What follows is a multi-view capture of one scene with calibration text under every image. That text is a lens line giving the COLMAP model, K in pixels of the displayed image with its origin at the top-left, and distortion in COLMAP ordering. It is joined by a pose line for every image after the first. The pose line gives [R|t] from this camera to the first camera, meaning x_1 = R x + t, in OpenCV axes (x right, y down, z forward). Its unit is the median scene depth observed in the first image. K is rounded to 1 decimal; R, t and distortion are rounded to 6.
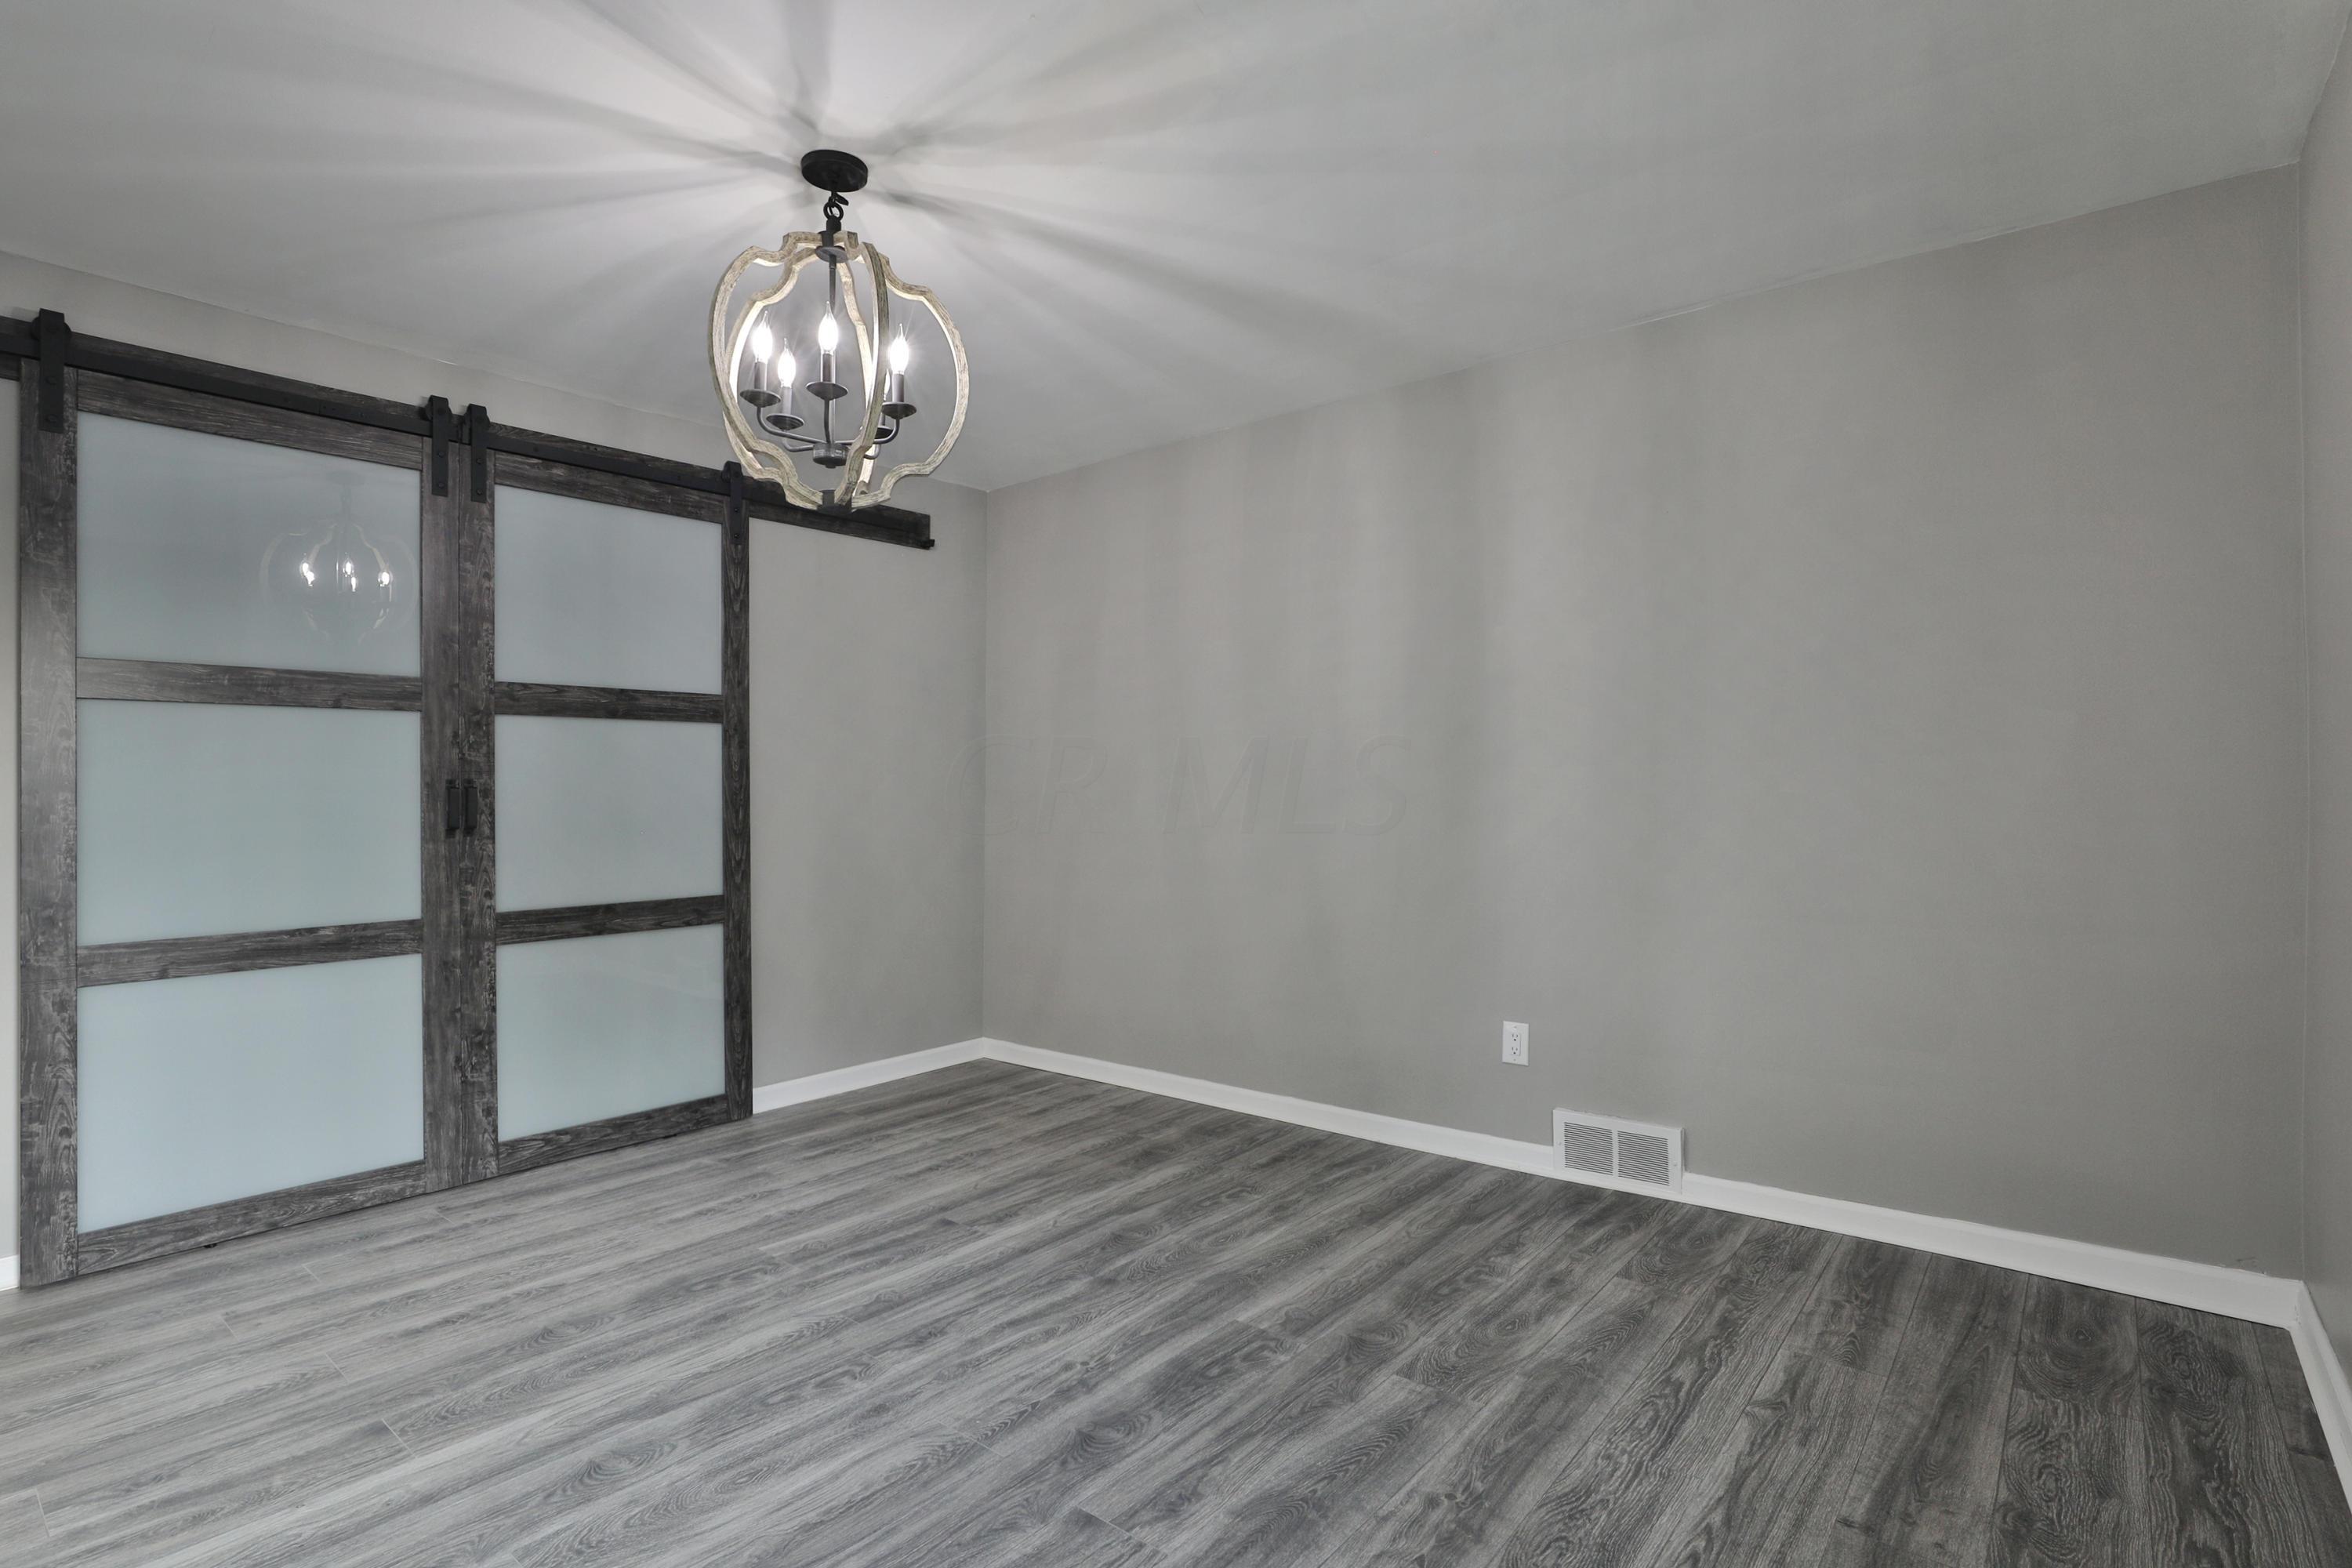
lens RADIAL K [[1143.6, 0, 1185.3], [0, 1143.6, 785.8], [0, 0, 1]] dist [-0.036429, 0.007191]
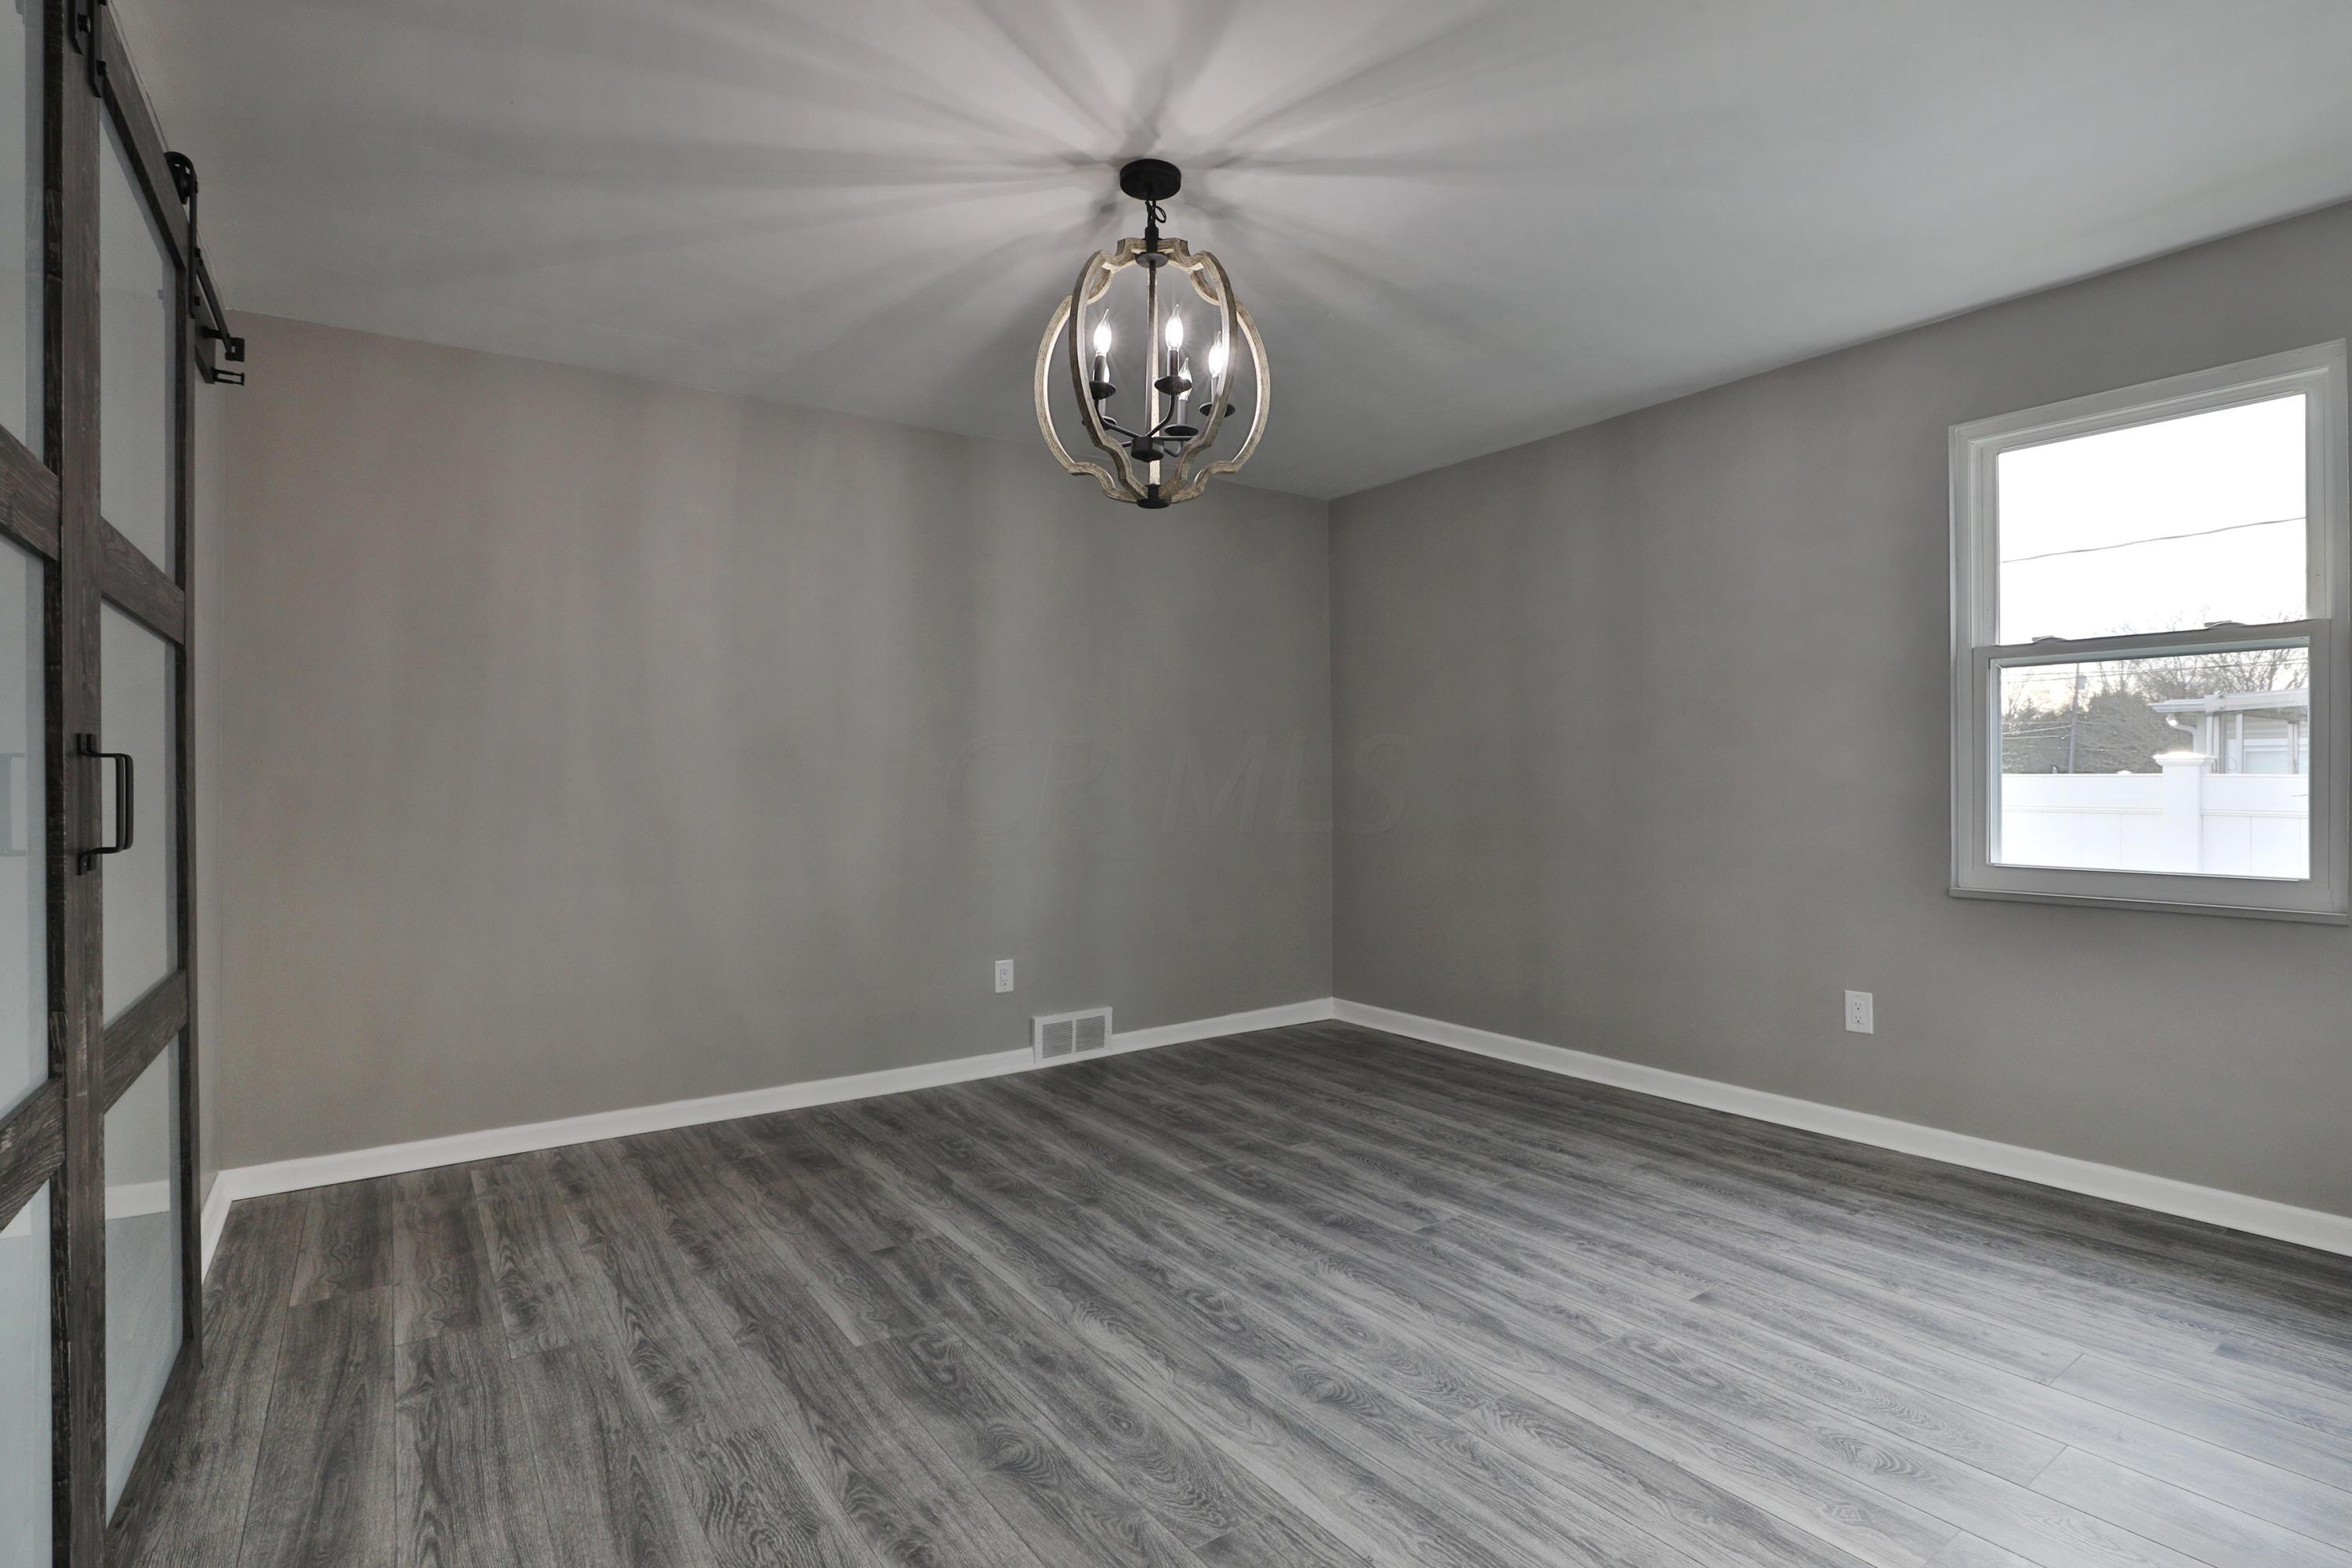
lens RADIAL K [[1143.6, 0, 1152.6], [0, 1143.6, 796.3], [0, 0, 1]] dist [-0.036429, 0.007191]
pose [[0.276056, -0.007551, 0.961112, -1.091784], [-0.000195, 0.999969, 0.007912, 0.015064], [-0.961142, -0.002372, 0.276046, 0.584879]]
